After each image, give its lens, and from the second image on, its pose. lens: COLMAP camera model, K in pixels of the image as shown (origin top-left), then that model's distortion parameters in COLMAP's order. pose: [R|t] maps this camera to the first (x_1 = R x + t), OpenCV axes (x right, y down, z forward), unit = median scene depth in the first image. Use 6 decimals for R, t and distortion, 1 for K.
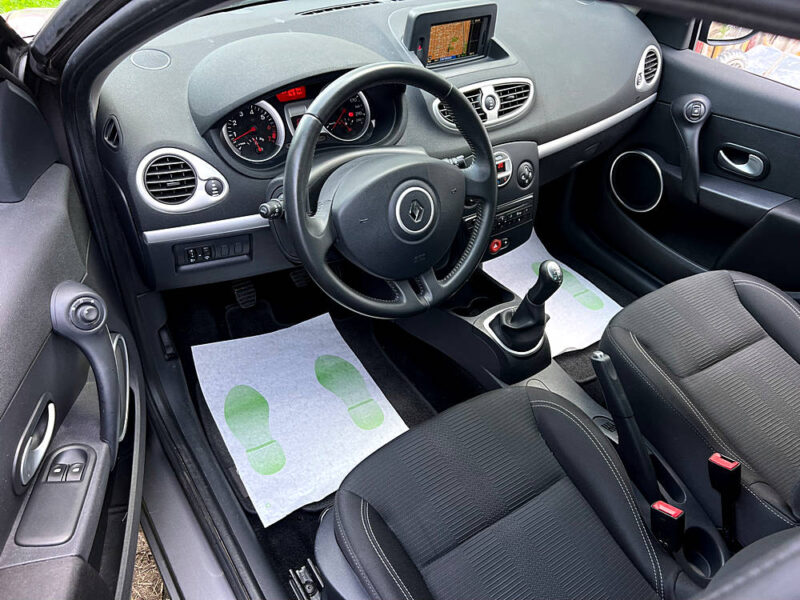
lens RADIAL K [[611.5, 0, 403.5], [0, 611.5, 304.8], [0, 0, 1]] dist [0.055184, -0.066766]
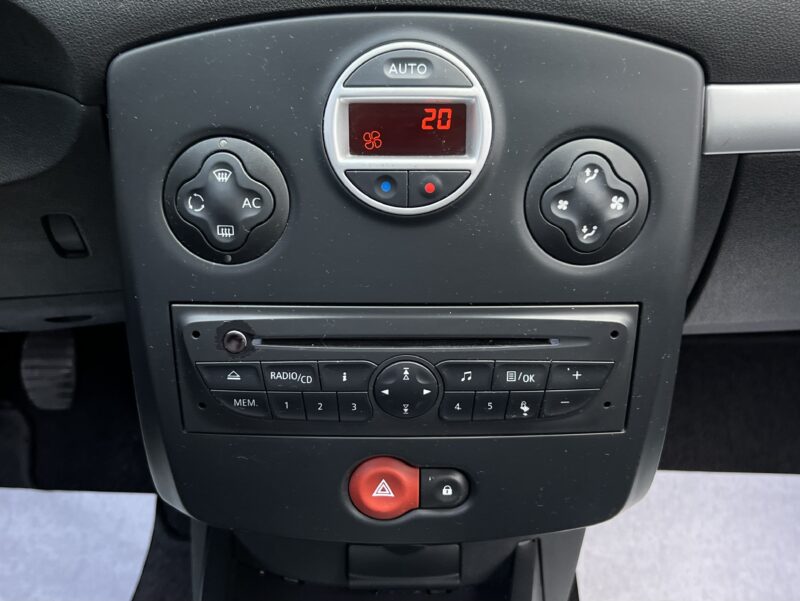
lens RADIAL K [[948.7, 0, 400.0], [0, 948.7, 300.5], [0, 0, 1]] dist [0.170676, -0.654528]
pose [[0.815871, 0.255040, -0.518950, 0.333459], [-0.335046, 0.939971, -0.064793, -0.148676], [0.471273, 0.226735, 0.852346, 0.752931]]
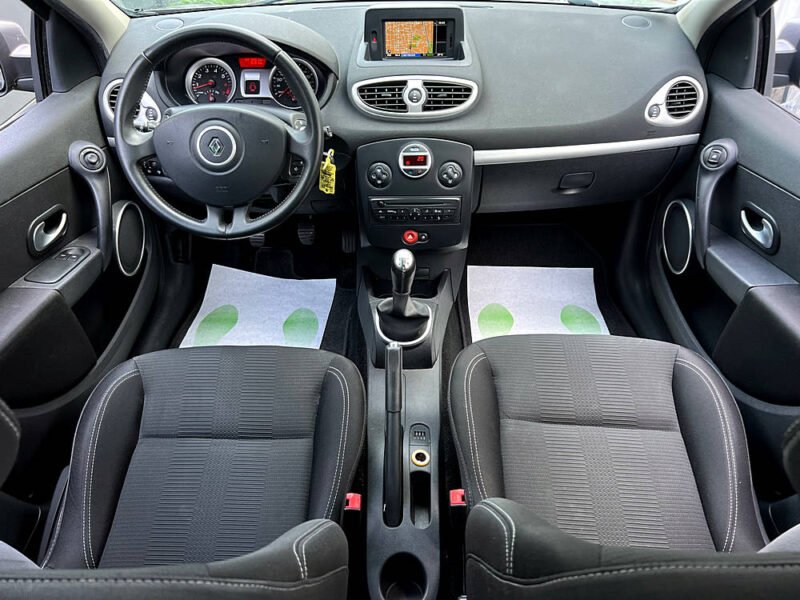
lens RADIAL K [[611.5, 0, 403.5], [0, 611.5, 304.8], [0, 0, 1]] dist [0.055184, -0.066766]
pose [[0.811294, 0.289266, -0.508063, 0.745283], [-0.328534, 0.944402, 0.013080, 0.002027], [0.483599, 0.156304, 0.861221, 0.136515]]
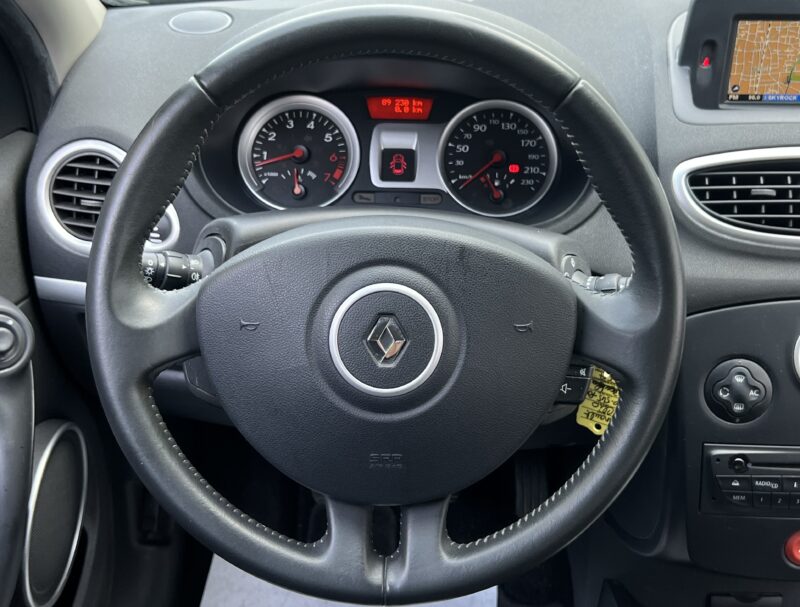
lens RADIAL K [[980.5, 0, 418.3], [0, 980.5, 281.2], [0, 0, 1]] dist [0.169703, -0.488741]
pose [[0.806593, 0.200552, -0.556046, 0.287869], [-0.349493, 0.920454, -0.174985, -0.060148], [0.476721, 0.335476, 0.812523, 0.337711]]
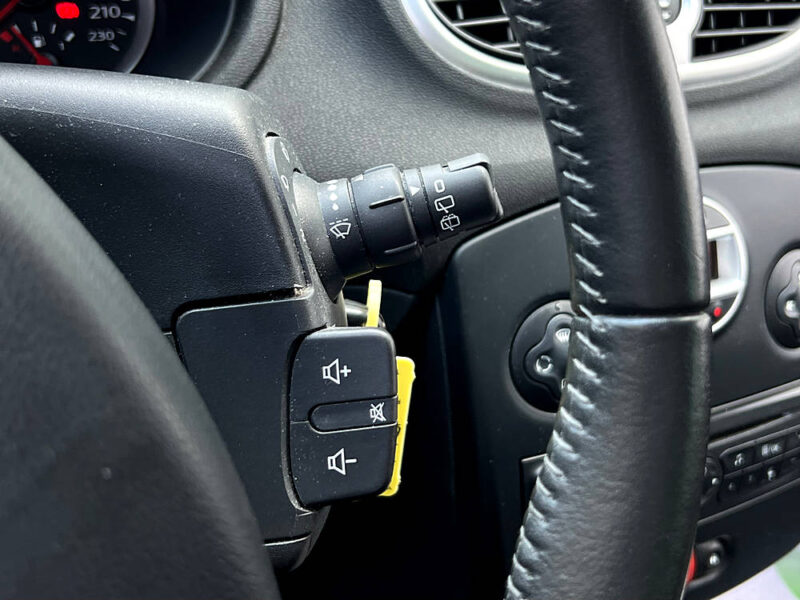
lens RADIAL K [[906.4, 0, 400.0], [0, 906.4, 300.0], [0, 0, 1]] dist [0.123194, -0.288940]
pose [[0.988310, 0.054609, -0.142341, 0.096116], [-0.084322, 0.973639, -0.211935, -0.124696], [0.127015, 0.221460, 0.966862, 0.650491]]
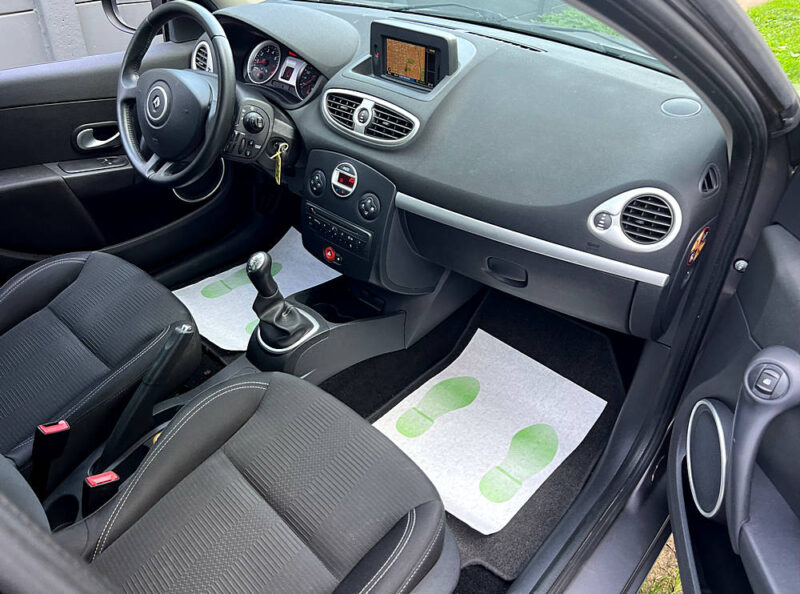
lens RADIAL K [[600.6, 0, 400.2], [0, 600.6, 301.1], [0, 0, 1]] dist [0.030404, -0.000600]
pose [[0.223634, 0.523953, -0.821864, 1.089631], [-0.641320, 0.714073, 0.280728, -0.416421], [0.733960, 0.464298, 0.495713, 0.681871]]
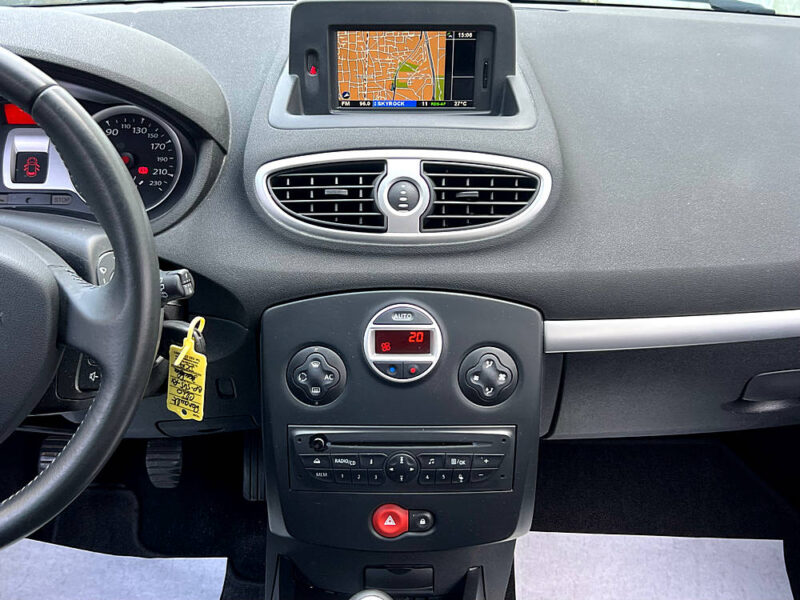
lens RADIAL K [[928.0, 0, 391.4], [0, 928.0, 294.7], [0, 0, 1]] dist [0.195231, -0.502699]
pose [[0.816201, 0.198225, -0.542699, 0.501239], [-0.336059, 0.926945, -0.166848, -0.142525], [0.469979, 0.318560, 0.823188, 0.453850]]
